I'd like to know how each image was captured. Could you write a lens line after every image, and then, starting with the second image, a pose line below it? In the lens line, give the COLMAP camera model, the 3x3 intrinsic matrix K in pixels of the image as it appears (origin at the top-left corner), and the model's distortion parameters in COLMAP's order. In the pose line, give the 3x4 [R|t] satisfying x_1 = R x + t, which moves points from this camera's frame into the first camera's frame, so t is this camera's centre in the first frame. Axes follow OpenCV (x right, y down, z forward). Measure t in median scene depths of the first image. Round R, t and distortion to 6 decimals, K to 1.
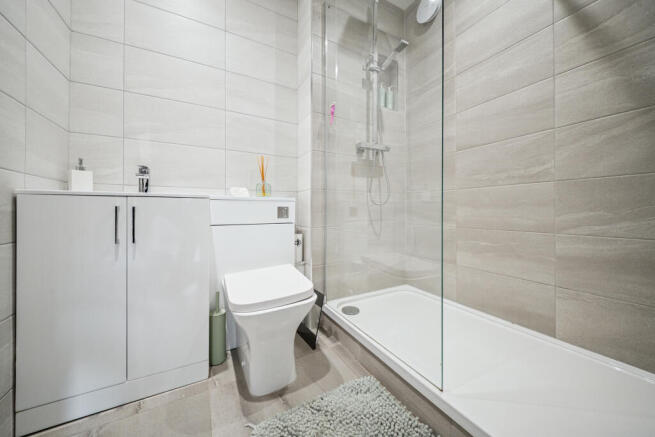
lens RADIAL K [[231.9, 0, 331.9], [0, 231.9, 214.4], [0, 0, 1]] dist [0.004706, -0.000834]
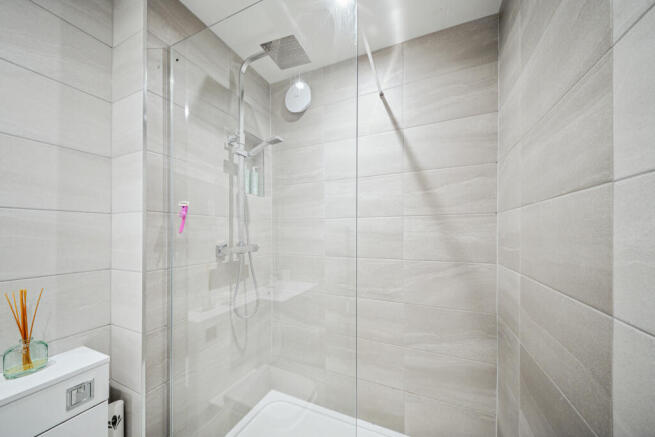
lens RADIAL K [[231.9, 0, 319.0], [0, 231.9, 231.0], [0, 0, 1]] dist [0.004706, -0.000834]
pose [[0.815144, 0.000683, 0.579258, -0.059437], [0.003539, 0.999975, -0.006159, -0.341344], [-0.579247, 0.007070, 0.815121, 0.185129]]
